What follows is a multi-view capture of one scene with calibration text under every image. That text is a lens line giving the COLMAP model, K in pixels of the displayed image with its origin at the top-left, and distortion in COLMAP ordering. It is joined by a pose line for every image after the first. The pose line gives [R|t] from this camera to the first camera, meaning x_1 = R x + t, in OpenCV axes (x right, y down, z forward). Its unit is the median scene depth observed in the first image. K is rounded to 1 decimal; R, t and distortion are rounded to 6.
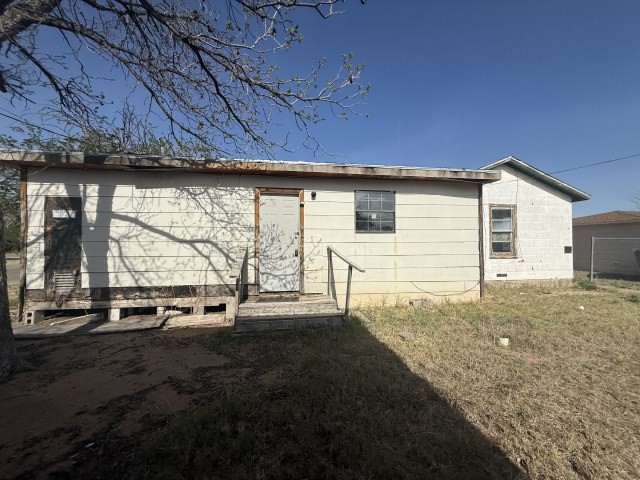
lens RADIAL K [[255.1, 0, 320.0], [0, 255.1, 240.0], [0, 0, 1]] dist [-0.001205, -0.000025]
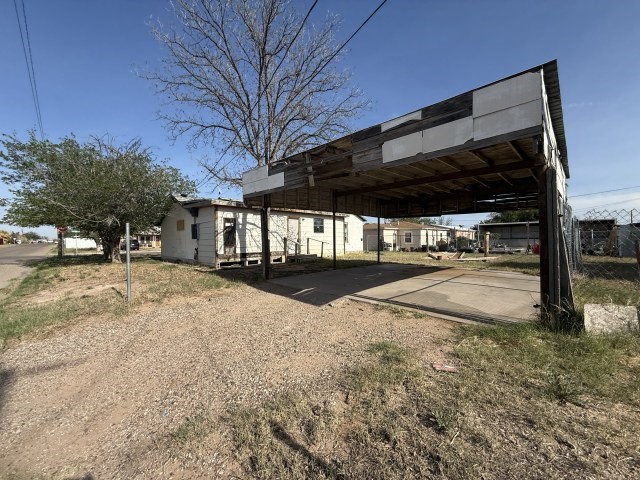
lens RADIAL K [[255.1, 0, 320.0], [0, 255.1, 240.0], [0, 0, 1]] dist [-0.001205, -0.000025]
pose [[0.796651, -0.003030, 0.604431, -1.642987], [-0.012302, 0.999699, 0.021226, -0.010352], [-0.604314, -0.024346, 0.796374, -1.409105]]
